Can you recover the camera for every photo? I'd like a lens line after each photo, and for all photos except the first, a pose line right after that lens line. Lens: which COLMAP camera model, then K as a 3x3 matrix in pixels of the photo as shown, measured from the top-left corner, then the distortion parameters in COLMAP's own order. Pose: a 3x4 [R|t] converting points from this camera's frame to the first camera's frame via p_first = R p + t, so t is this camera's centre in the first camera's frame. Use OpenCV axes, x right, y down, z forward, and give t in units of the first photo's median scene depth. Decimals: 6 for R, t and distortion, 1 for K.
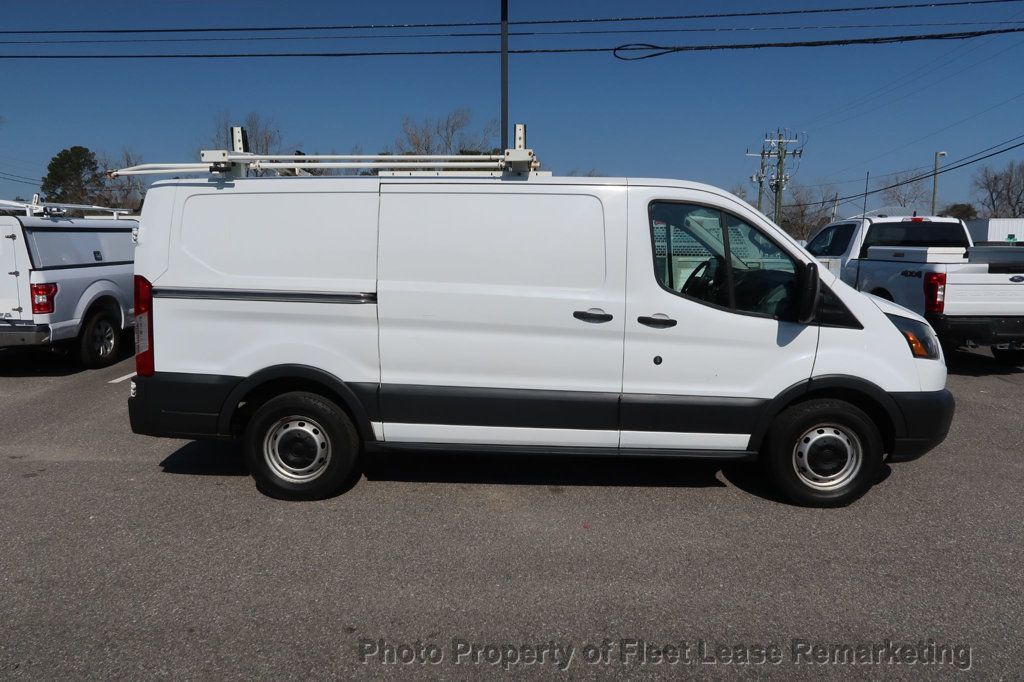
lens RADIAL K [[706.1, 0, 512.0], [0, 706.1, 341.9], [0, 0, 1]] dist [-0.027722, 0.012707]
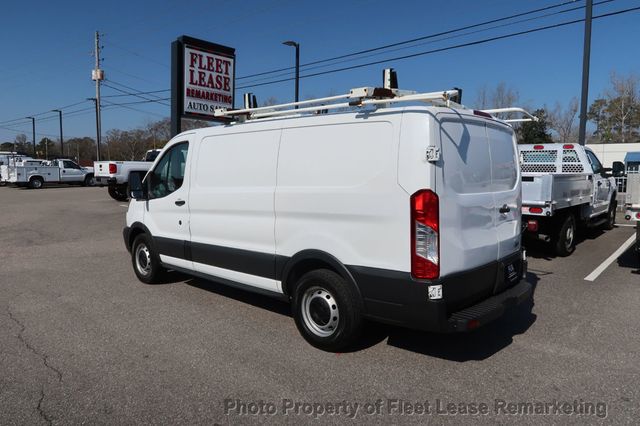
lens RADIAL K [[441.3, 0, 317.5], [0, 441.3, 208.0], [0, 0, 1]] dist [-0.027722, 0.012707]
pose [[0.728749, 0.058331, -0.682292, 0.548377], [-0.086390, 0.996236, -0.007102, -0.023843], [0.679310, 0.064119, 0.731045, 0.230947]]
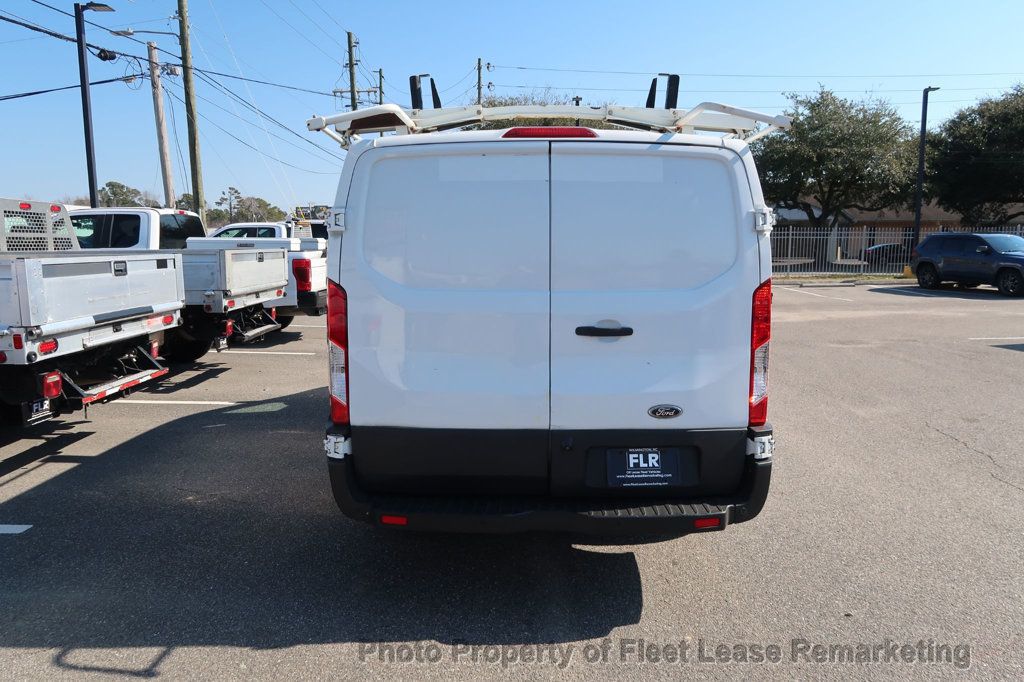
lens RADIAL K [[706.1, 0, 509.1], [0, 706.1, 343.3], [0, 0, 1]] dist [-0.027722, 0.012707]
pose [[-0.011742, -0.145568, 0.989279, -1.056550], [0.133427, 0.980271, 0.145826, -0.138984], [-0.990989, 0.133709, 0.007913, 1.063846]]
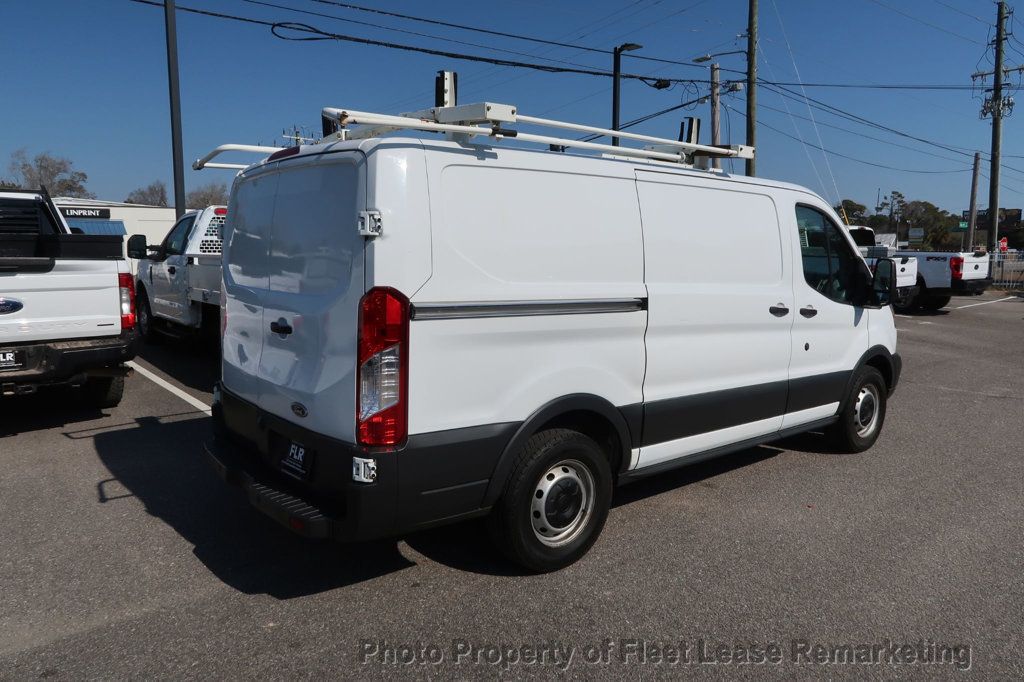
lens RADIAL K [[706.1, 0, 512.2], [0, 706.1, 342.8], [0, 0, 1]] dist [-0.027722, 0.012707]
pose [[0.758096, -0.086658, 0.646359, -0.731349], [0.082370, 0.995918, 0.036914, -0.050321], [-0.646920, 0.025256, 0.762140, 0.381911]]
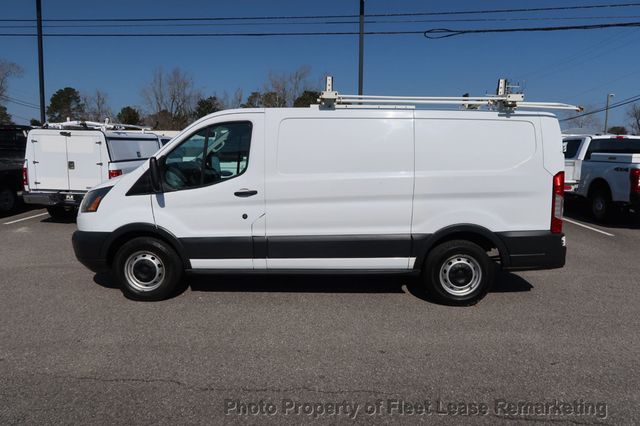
lens RADIAL K [[441.3, 0, 323.1], [0, 441.3, 215.1], [0, 0, 1]] dist [-0.027722, 0.012707]
pose [[0.999789, 0.010675, -0.017578, -0.216732], [-0.010511, 0.999901, 0.009356, 0.017757], [0.017676, -0.009169, 0.999802, -0.109760]]
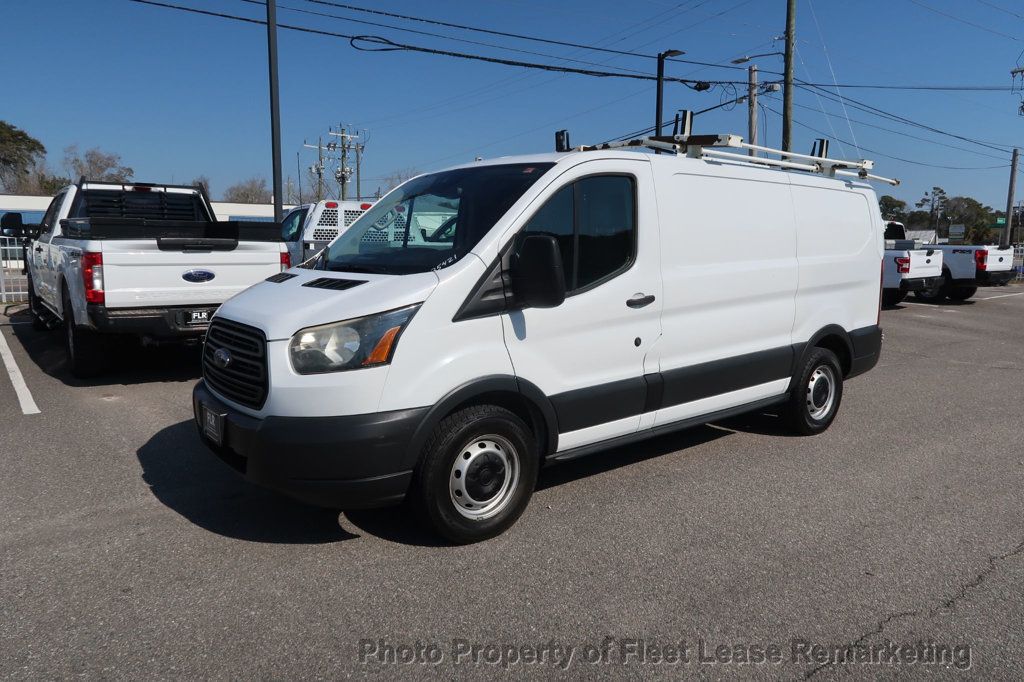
lens RADIAL K [[706.1, 0, 511.6], [0, 706.1, 338.8], [0, 0, 1]] dist [-0.027722, 0.012707]
pose [[0.787024, -0.079154, 0.611823, -0.993711], [0.073219, 0.996710, 0.034762, -0.011548], [-0.612562, 0.017438, 0.790230, 0.221432]]
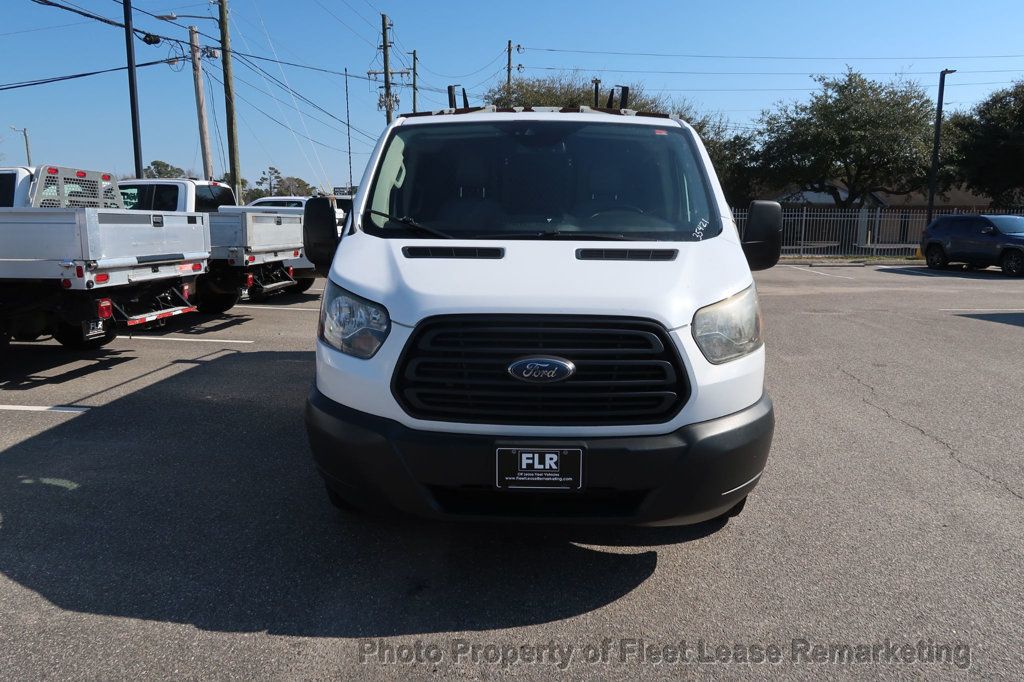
lens RADIAL K [[706.1, 0, 507.6], [0, 706.1, 342.7], [0, 0, 1]] dist [-0.027722, 0.012707]
pose [[0.041456, -0.168240, 0.984874, -1.266532], [0.122458, 0.979145, 0.162107, -0.089144], [-0.991607, 0.113886, 0.061194, 0.948982]]
